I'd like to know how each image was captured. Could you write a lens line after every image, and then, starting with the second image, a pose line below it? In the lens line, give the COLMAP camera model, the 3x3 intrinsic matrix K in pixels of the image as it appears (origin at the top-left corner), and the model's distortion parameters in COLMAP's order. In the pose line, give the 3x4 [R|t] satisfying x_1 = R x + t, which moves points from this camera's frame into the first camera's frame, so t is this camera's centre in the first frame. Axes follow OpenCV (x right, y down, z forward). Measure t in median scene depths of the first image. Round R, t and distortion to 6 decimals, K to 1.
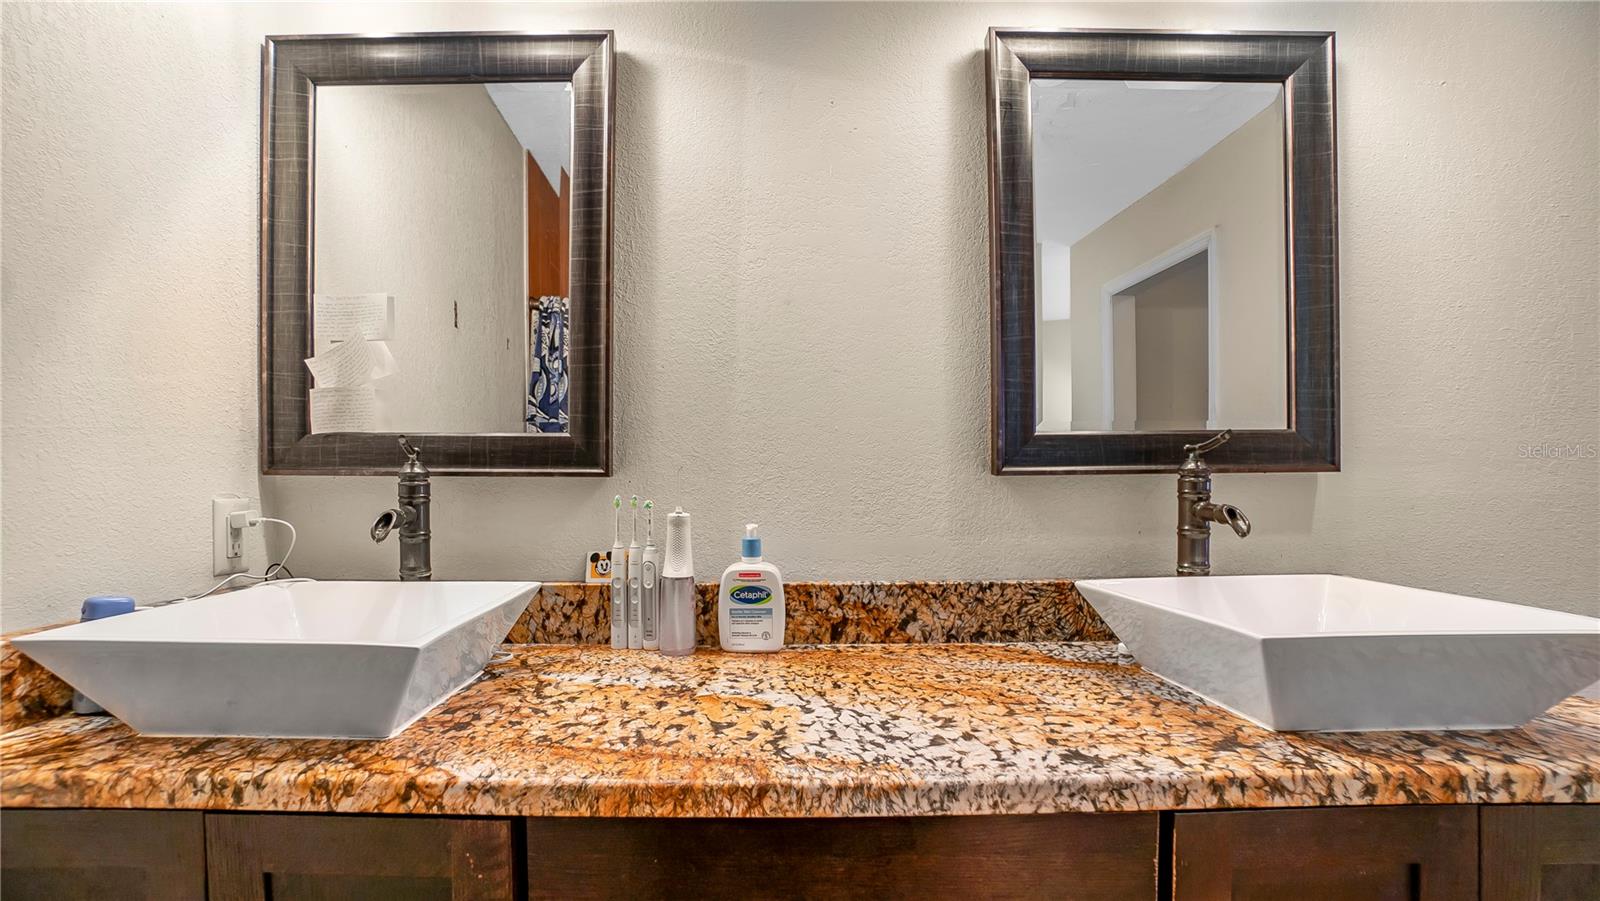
lens RADIAL K [[708.3, 0, 795.8], [0, 708.3, 483.0], [0, 0, 1]] dist [-0.066220, 0.029425]
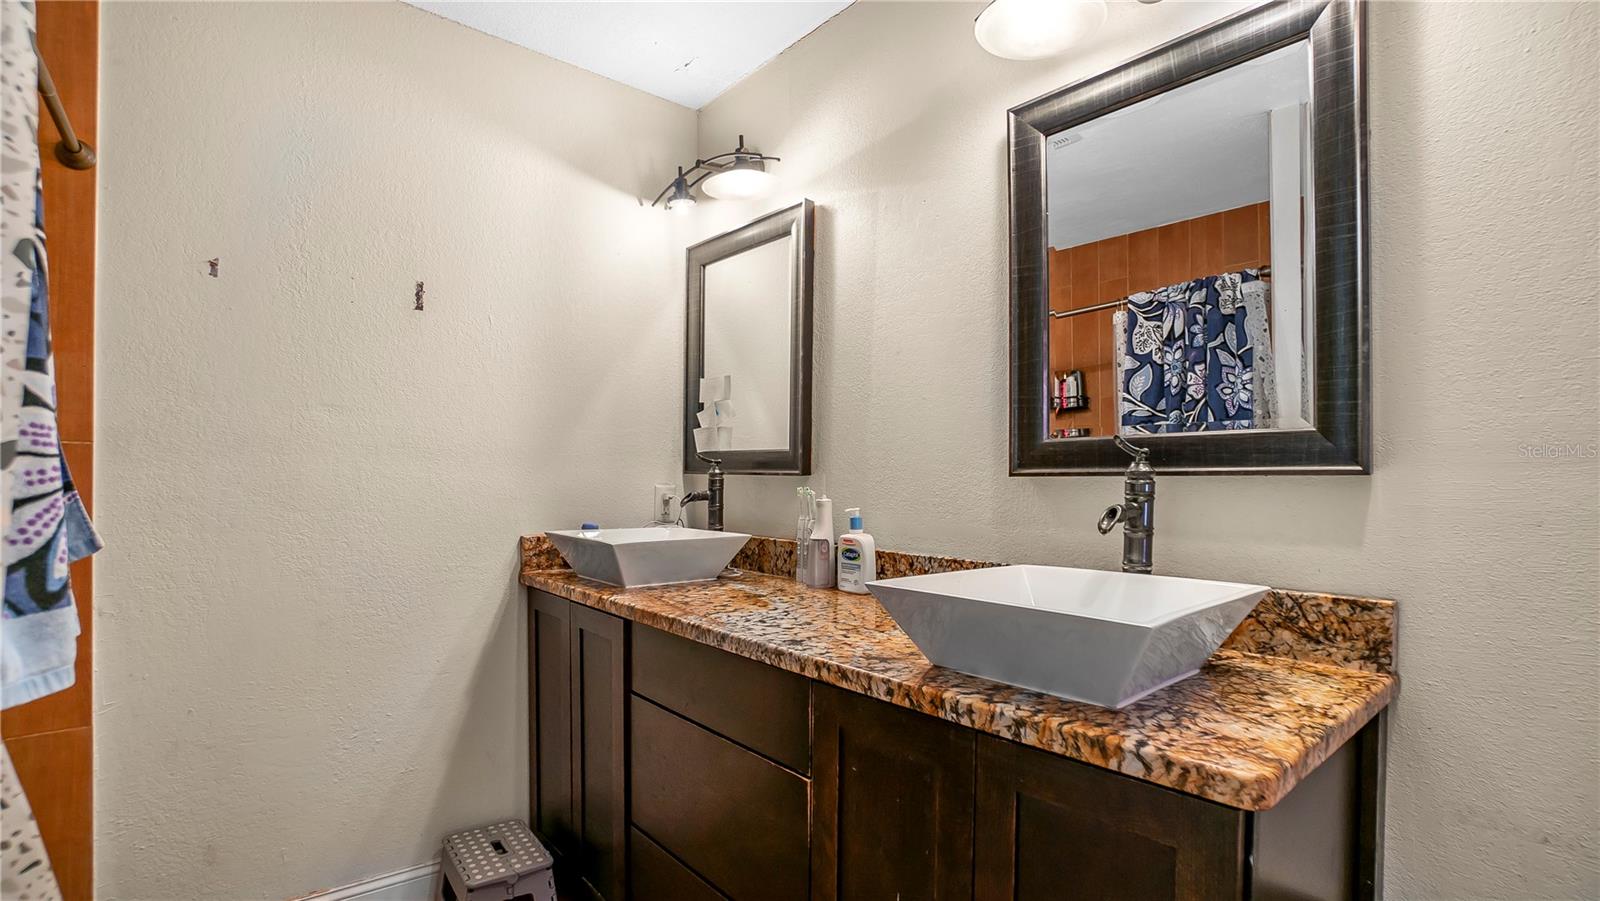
lens RADIAL K [[727.1, 0, 800.0], [0, 727.1, 450.5], [0, 0, 1]] dist [-0.002054, -0.000207]
pose [[0.649846, -0.020495, -0.759789, 1.795796], [-0.011676, 0.999249, -0.036941, -0.007976], [0.759976, 0.032877, 0.649119, -0.165117]]
